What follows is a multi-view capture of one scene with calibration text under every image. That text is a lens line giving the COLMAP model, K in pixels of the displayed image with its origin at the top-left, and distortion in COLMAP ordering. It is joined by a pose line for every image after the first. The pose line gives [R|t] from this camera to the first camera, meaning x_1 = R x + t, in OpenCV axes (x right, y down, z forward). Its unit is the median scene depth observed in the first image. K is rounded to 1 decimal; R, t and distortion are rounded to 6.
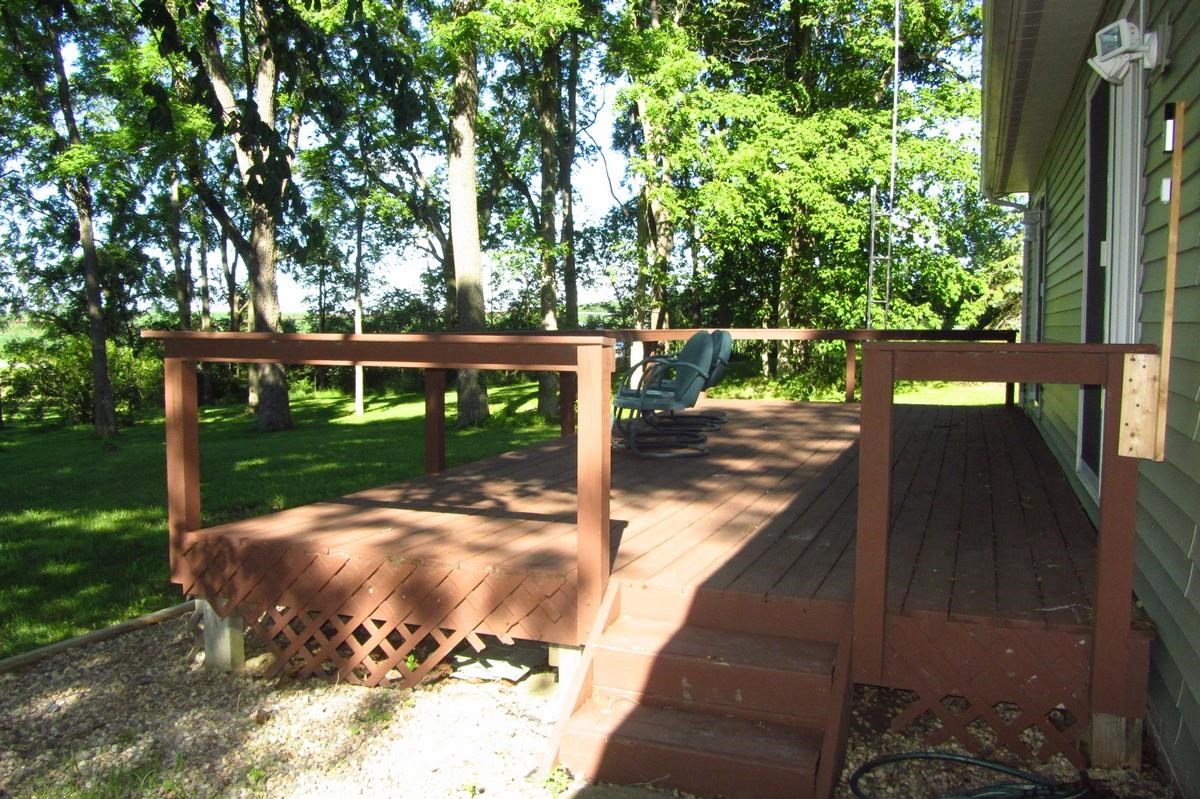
lens RADIAL K [[1014.0, 0, 600.0], [0, 1014.0, 399.5], [0, 0, 1]] dist [0.005378, 0.001881]
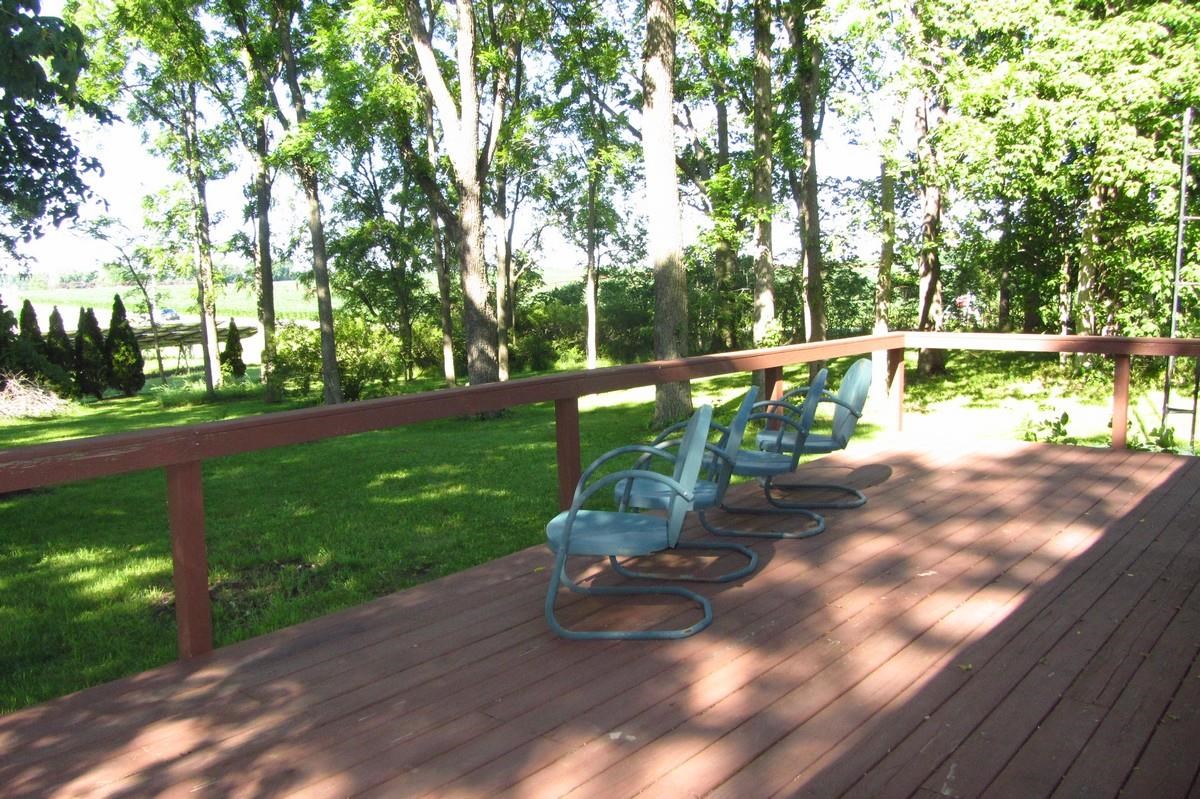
lens RADIAL K [[1015.3, 0, 600.1], [0, 1015.3, 420.9], [0, 0, 1]] dist [0.007165, 0.002978]
pose [[0.951459, 0.021980, -0.306990, 0.082254], [-0.001118, 0.997687, 0.067967, -0.039806], [0.307774, -0.064324, 0.949283, 0.178112]]
